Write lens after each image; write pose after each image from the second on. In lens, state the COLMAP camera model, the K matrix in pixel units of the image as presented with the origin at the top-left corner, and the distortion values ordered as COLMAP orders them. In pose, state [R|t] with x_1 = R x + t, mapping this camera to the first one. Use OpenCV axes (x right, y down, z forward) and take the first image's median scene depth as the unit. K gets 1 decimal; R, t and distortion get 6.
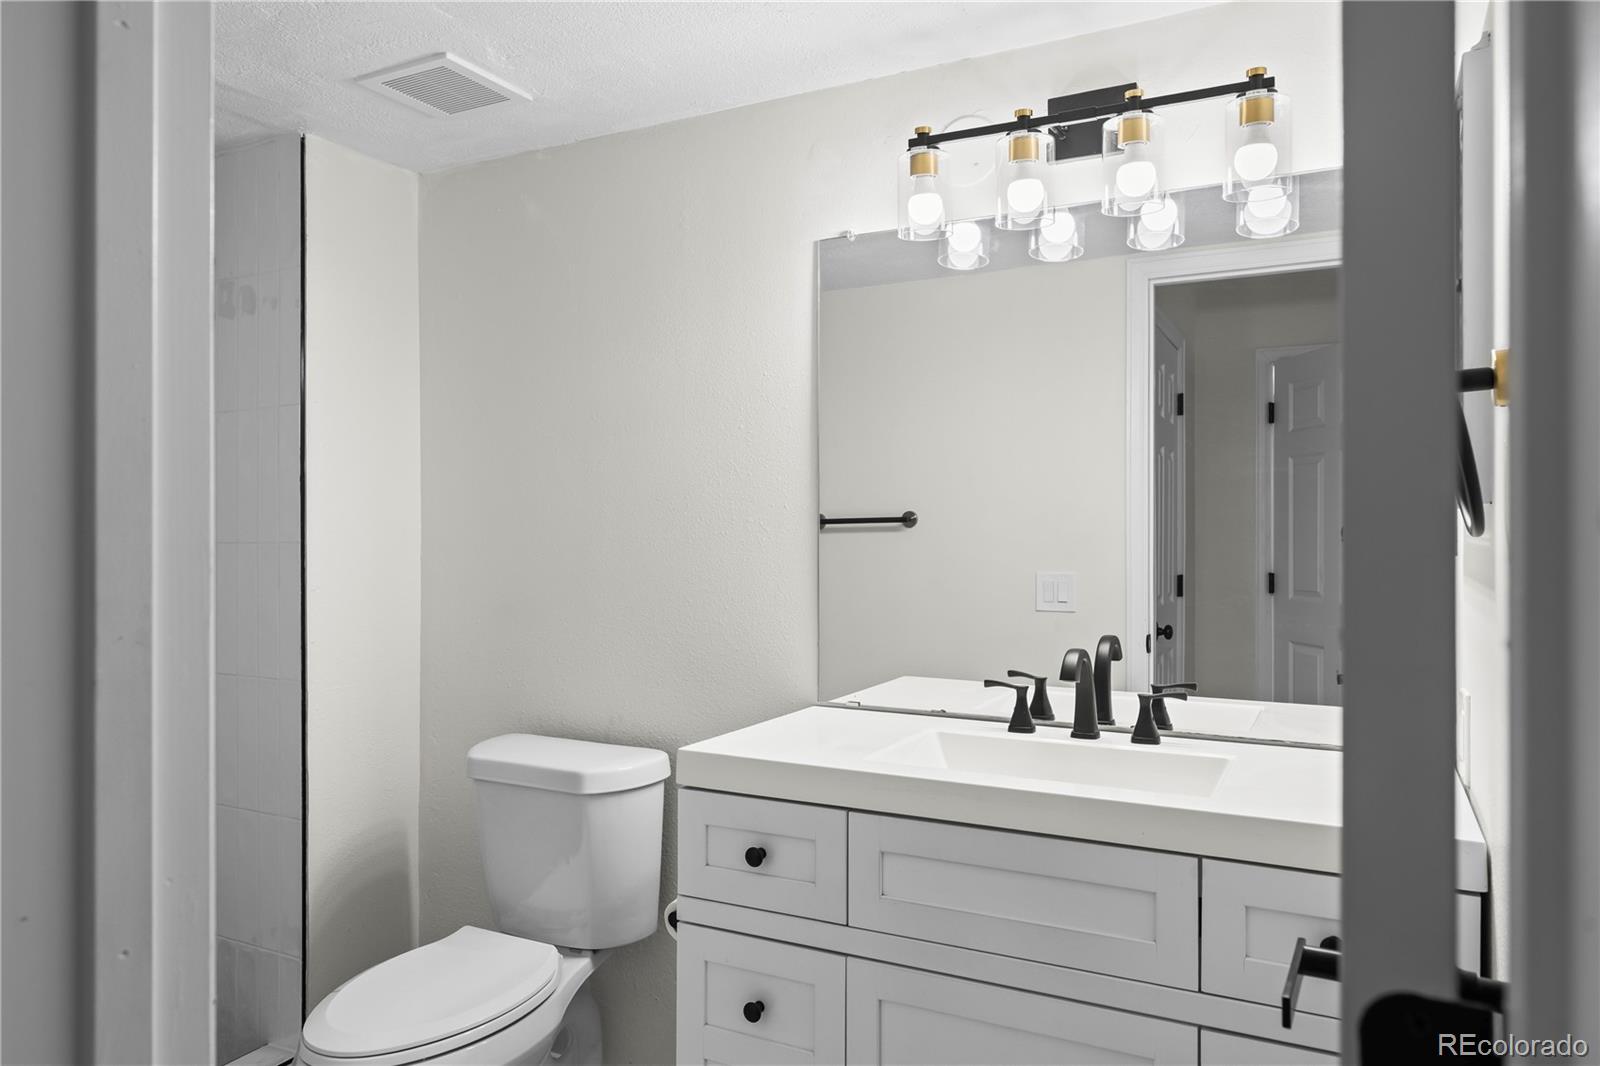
lens RADIAL K [[1111.3, 0, 792.9], [0, 1111.3, 528.2], [0, 0, 1]] dist [0.006838, 0.001085]
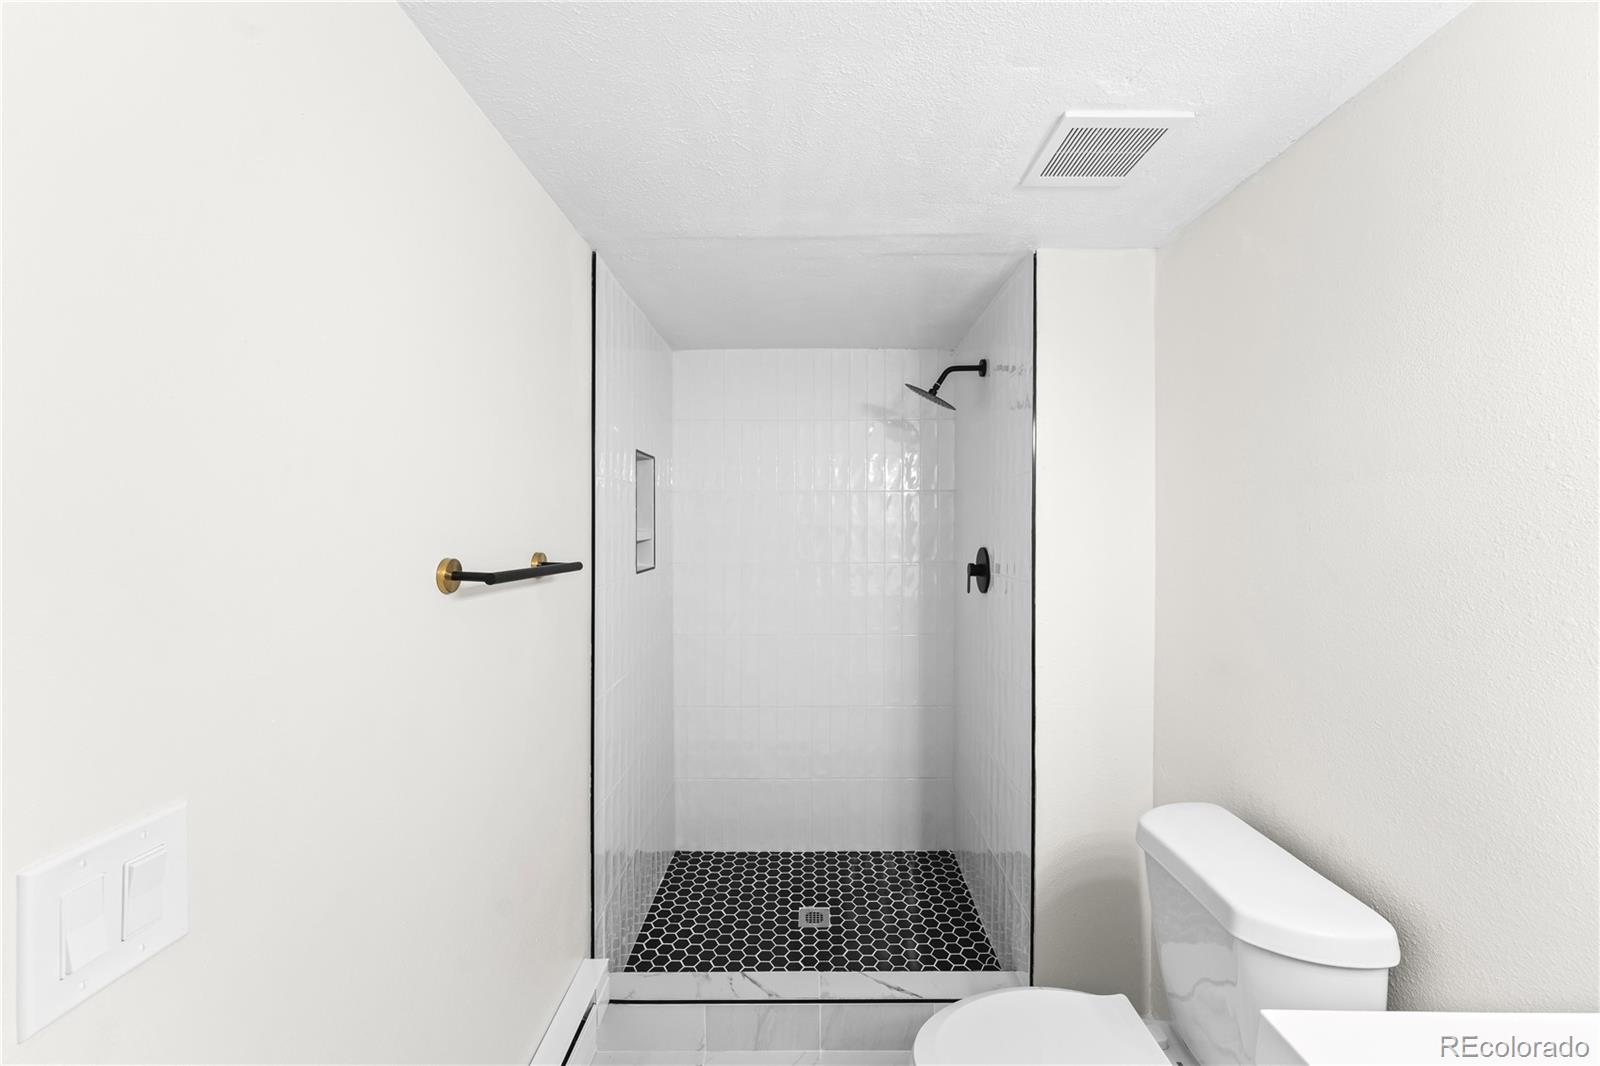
lens RADIAL K [[650.9, 0, 804.2], [0, 650.9, 516.3], [0, 0, 1]] dist [0.004033, -0.001149]
pose [[0.460267, -0.003556, -0.887773, 0.084242], [-0.013956, 0.999839, -0.011240, -0.051230], [0.887671, 0.017563, 0.460144, 0.471648]]
